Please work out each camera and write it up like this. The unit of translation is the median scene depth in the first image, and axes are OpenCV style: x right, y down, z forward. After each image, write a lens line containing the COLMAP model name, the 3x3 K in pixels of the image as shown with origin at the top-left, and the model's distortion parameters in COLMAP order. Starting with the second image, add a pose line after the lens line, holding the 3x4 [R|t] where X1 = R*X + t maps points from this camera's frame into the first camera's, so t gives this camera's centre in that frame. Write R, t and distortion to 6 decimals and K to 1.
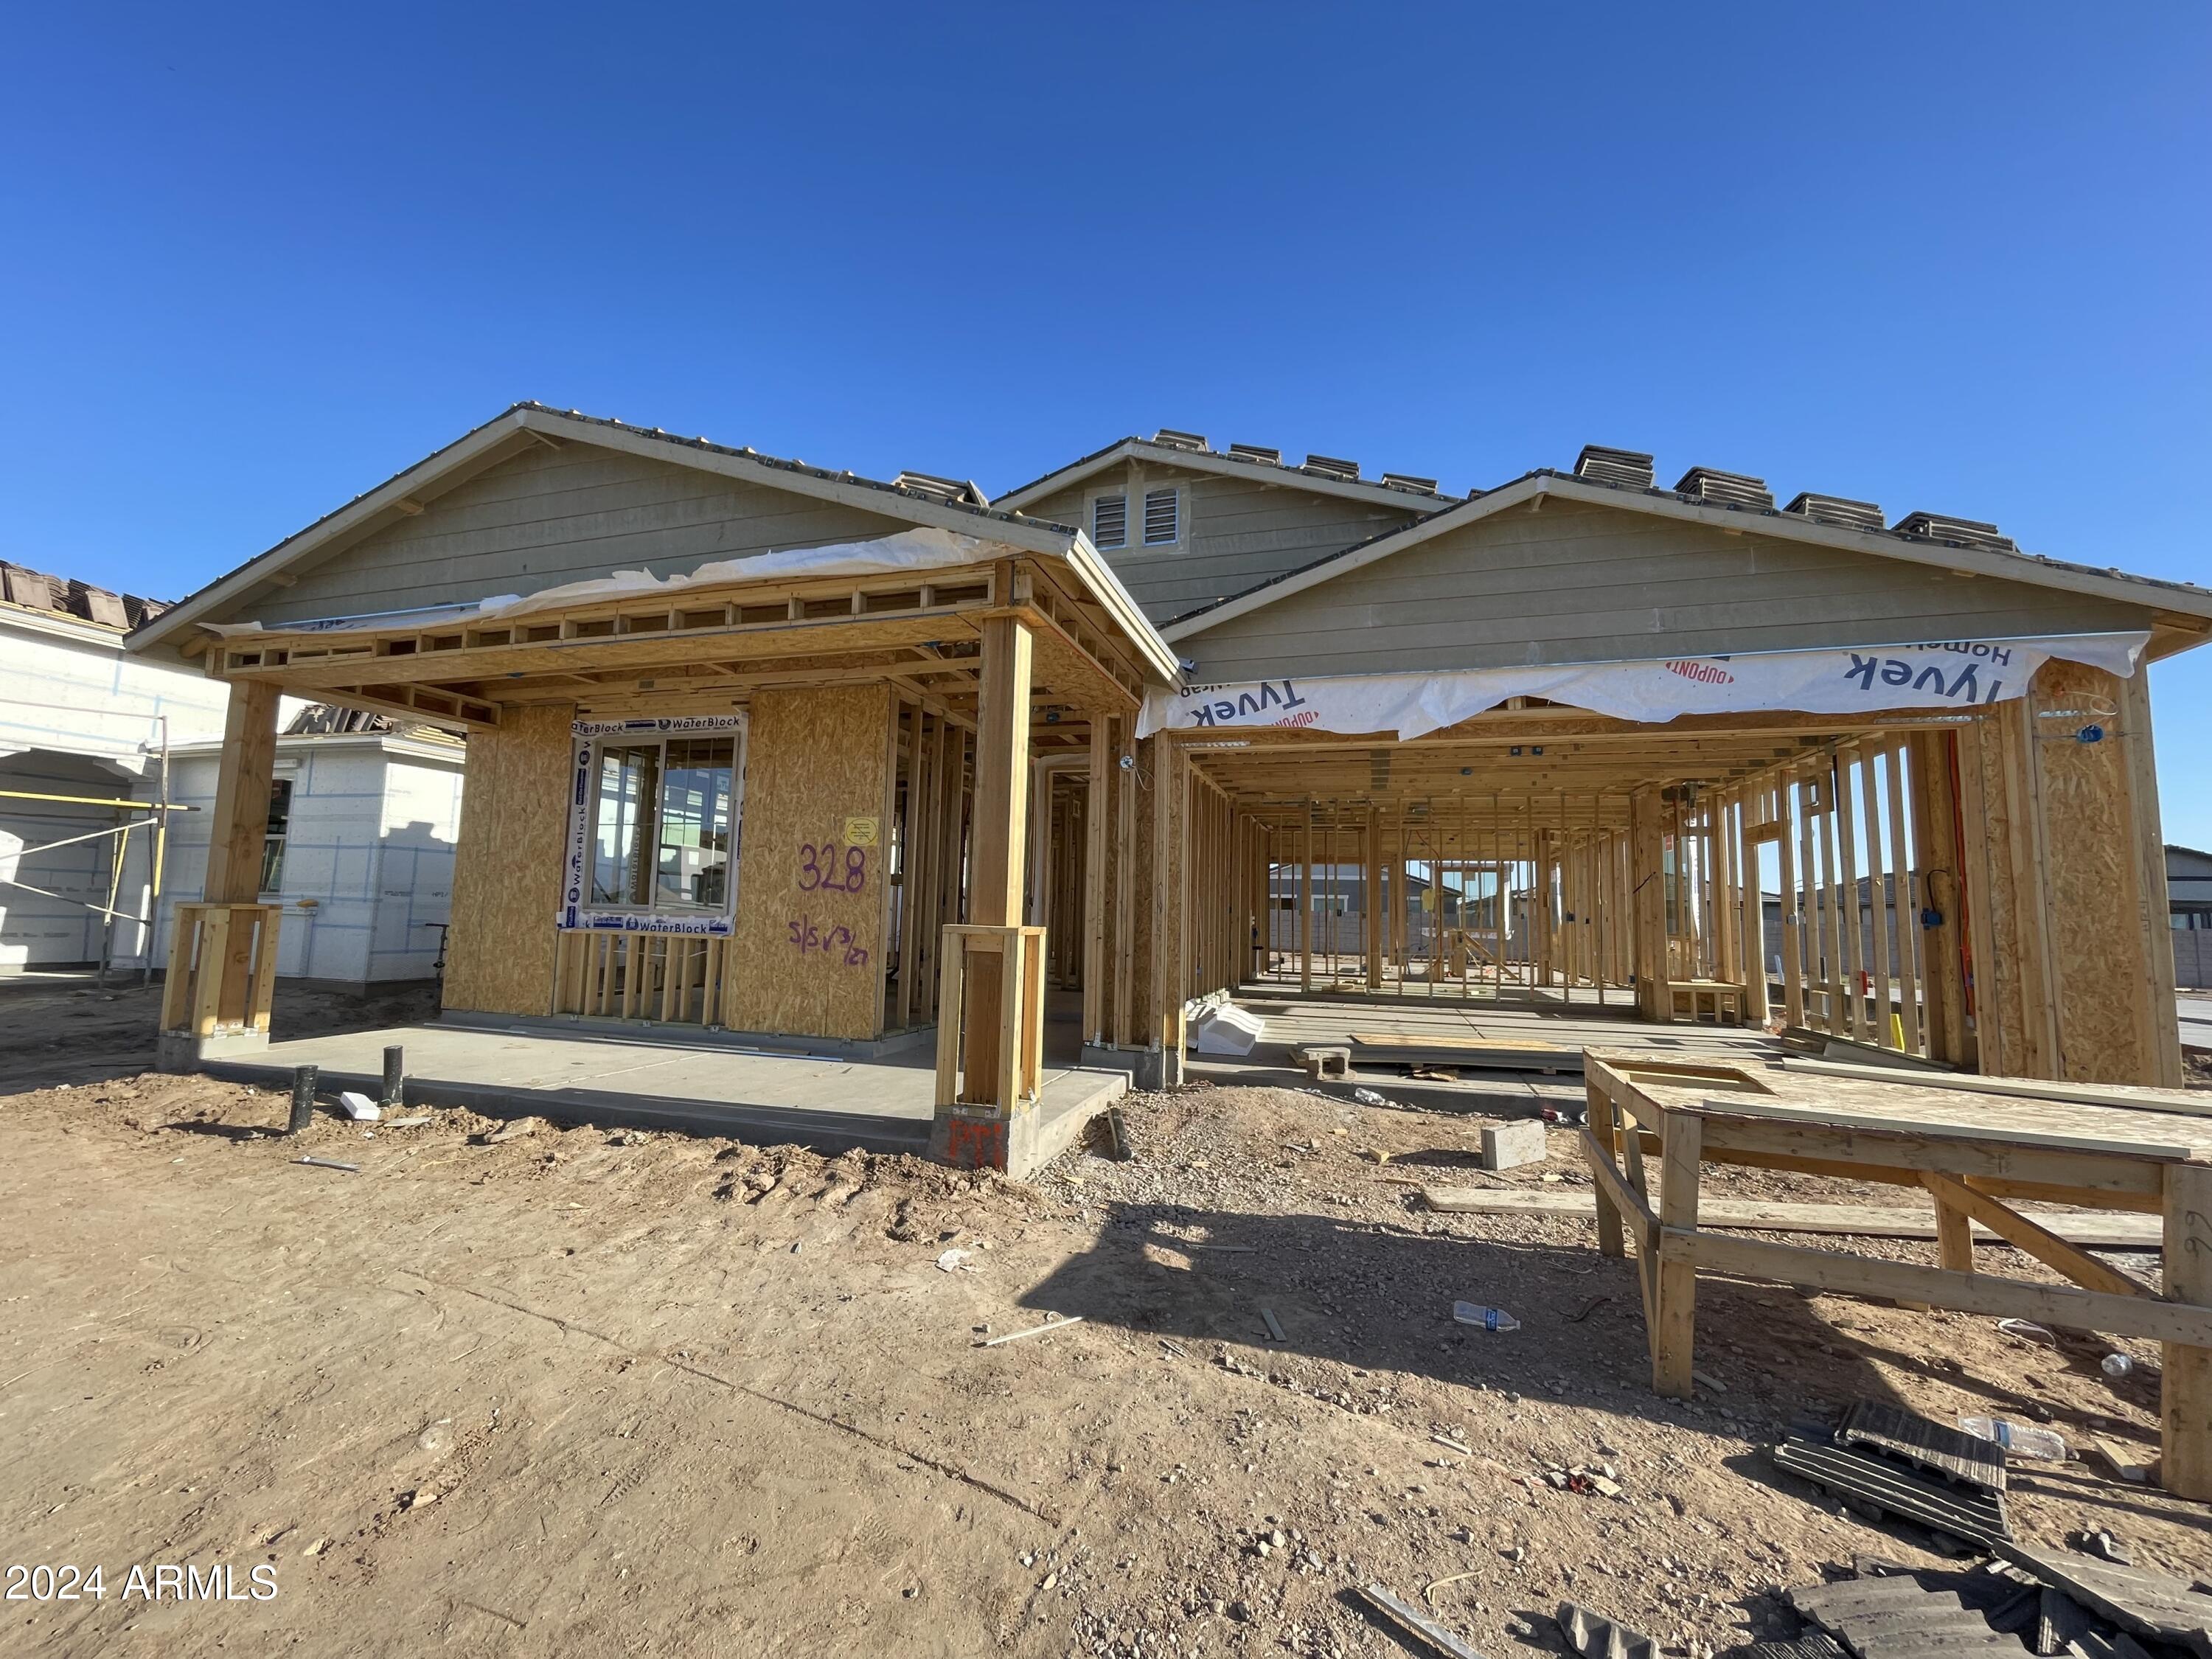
lens RADIAL K [[892.7, 0, 1090.6], [0, 892.7, 825.1], [0, 0, 1]] dist [-0.006200, 0.001653]
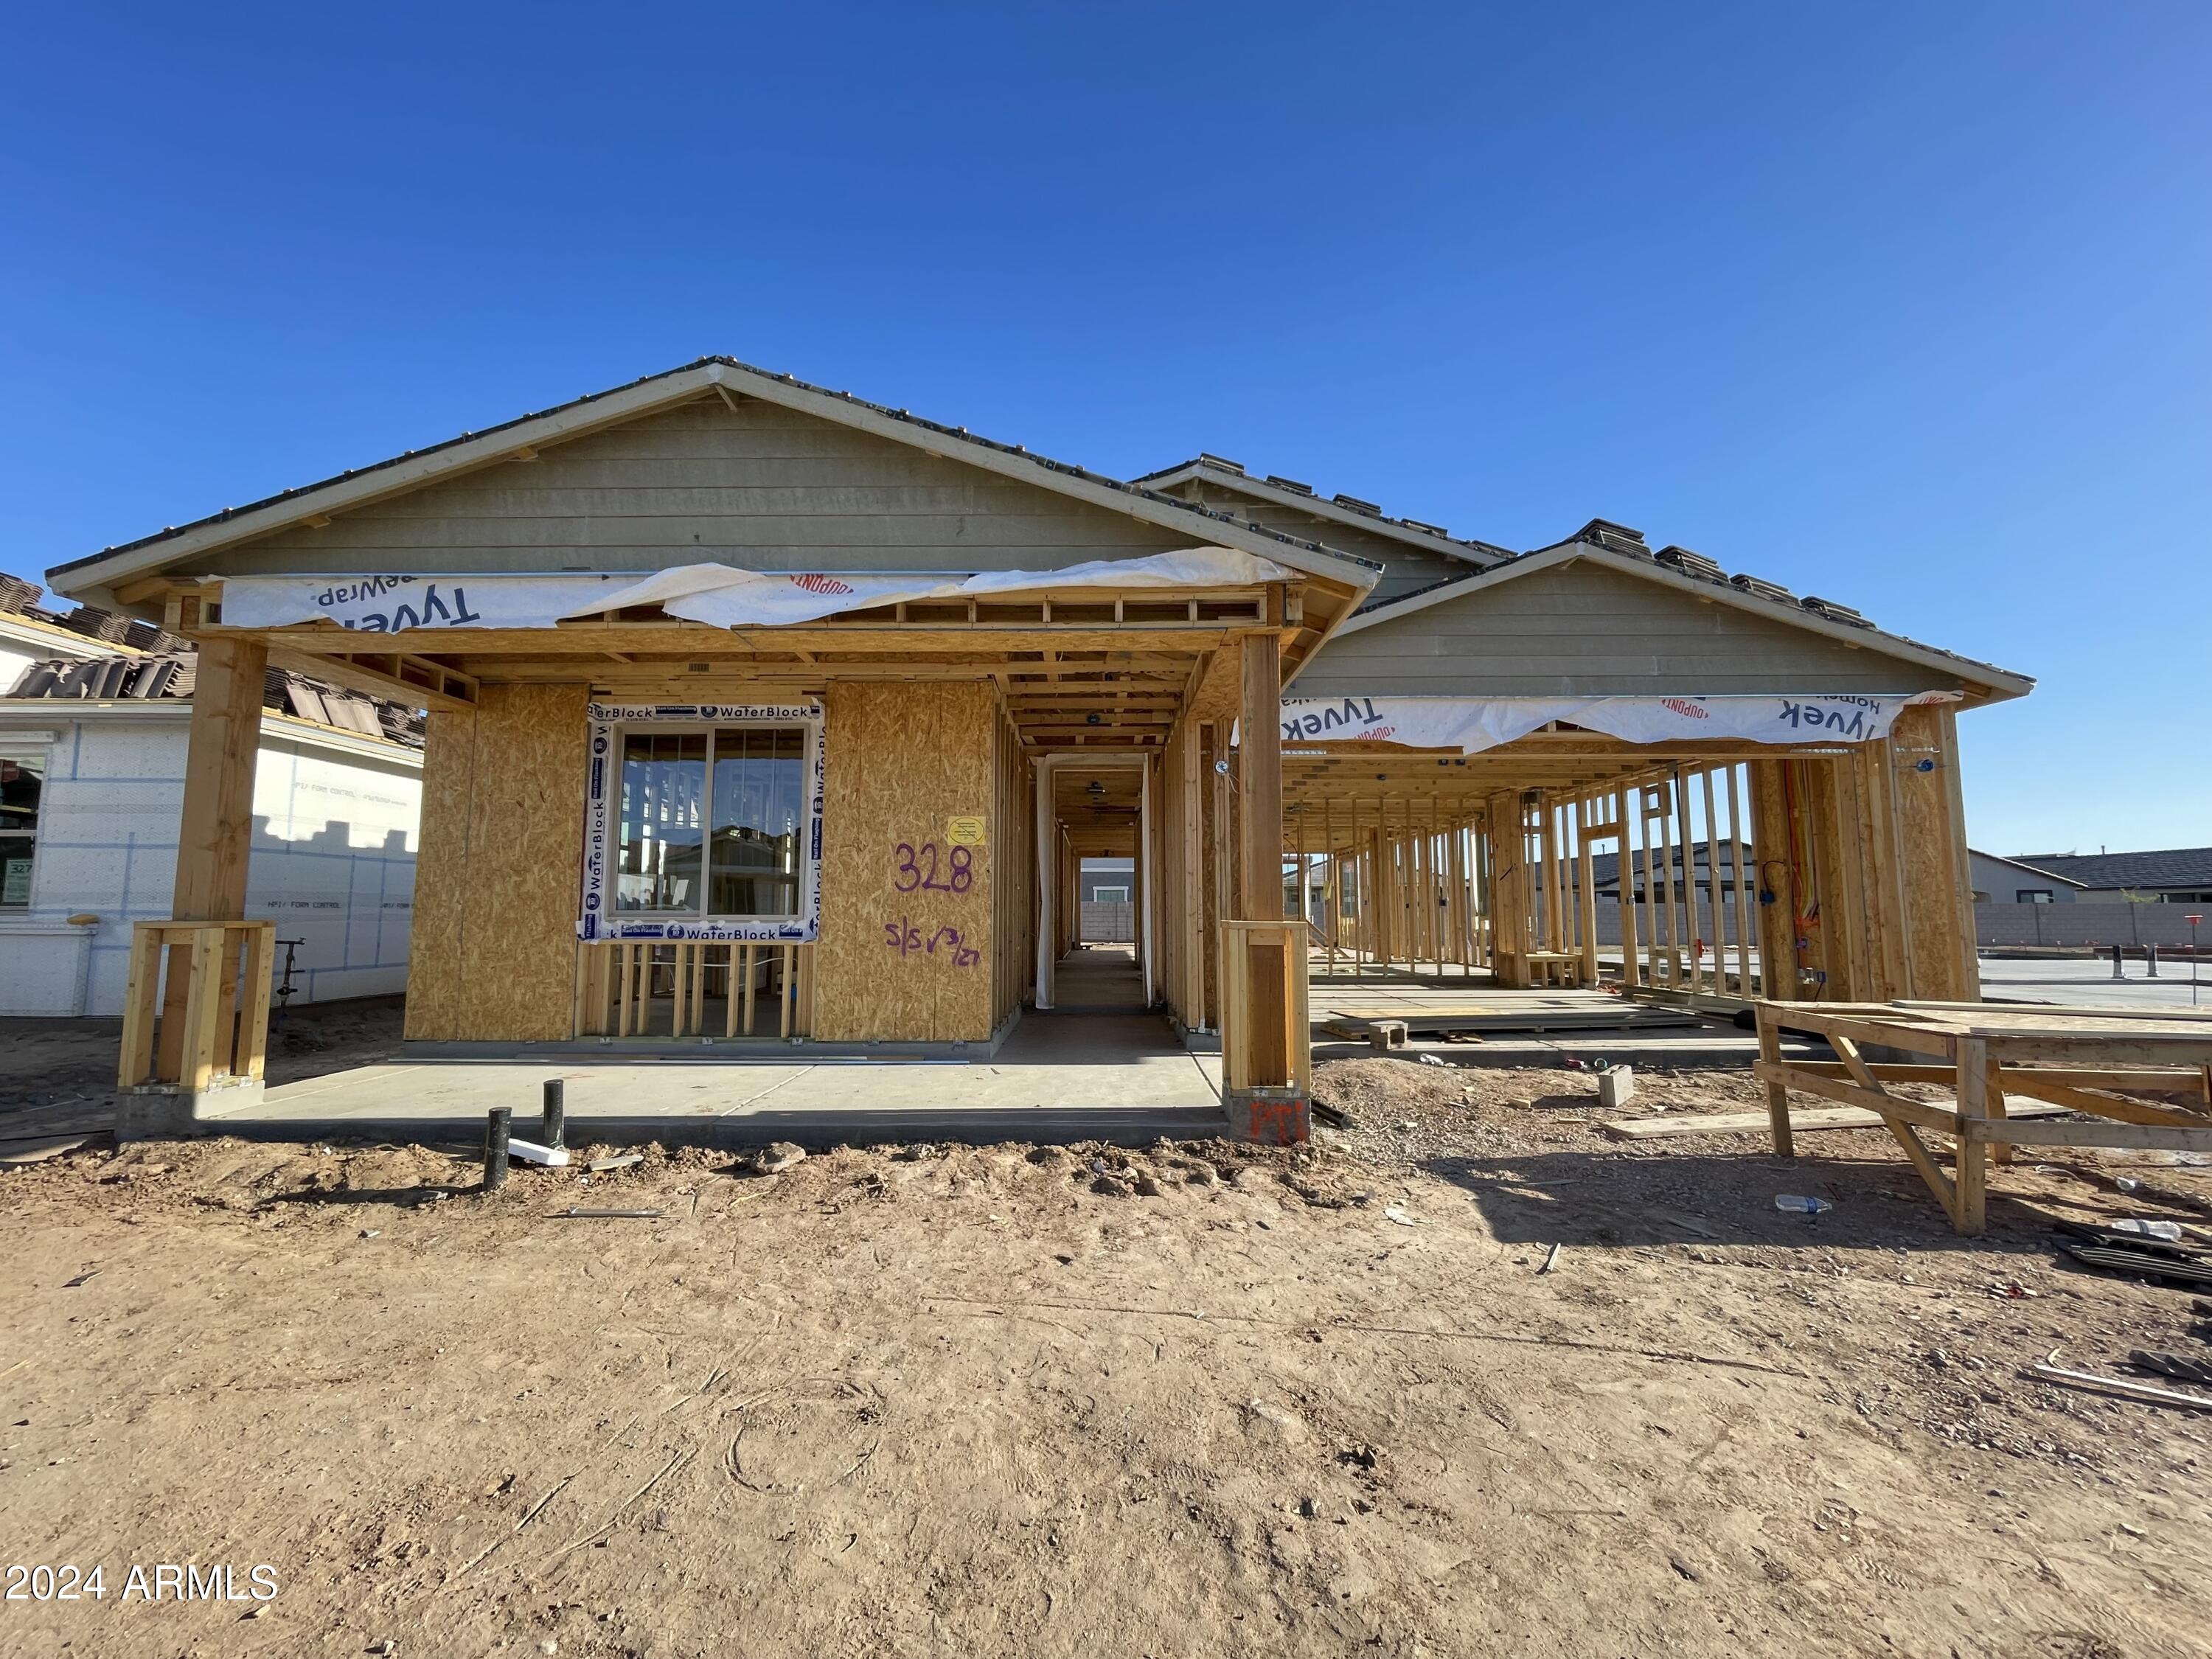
lens RADIAL K [[892.7, 0, 1088.0], [0, 892.7, 826.8], [0, 0, 1]] dist [-0.006200, 0.001653]
pose [[0.957754, 0.003194, 0.287570, -0.498913], [-0.005898, 0.999946, 0.008539, -0.007916], [-0.287527, -0.009874, 0.957722, 0.022019]]
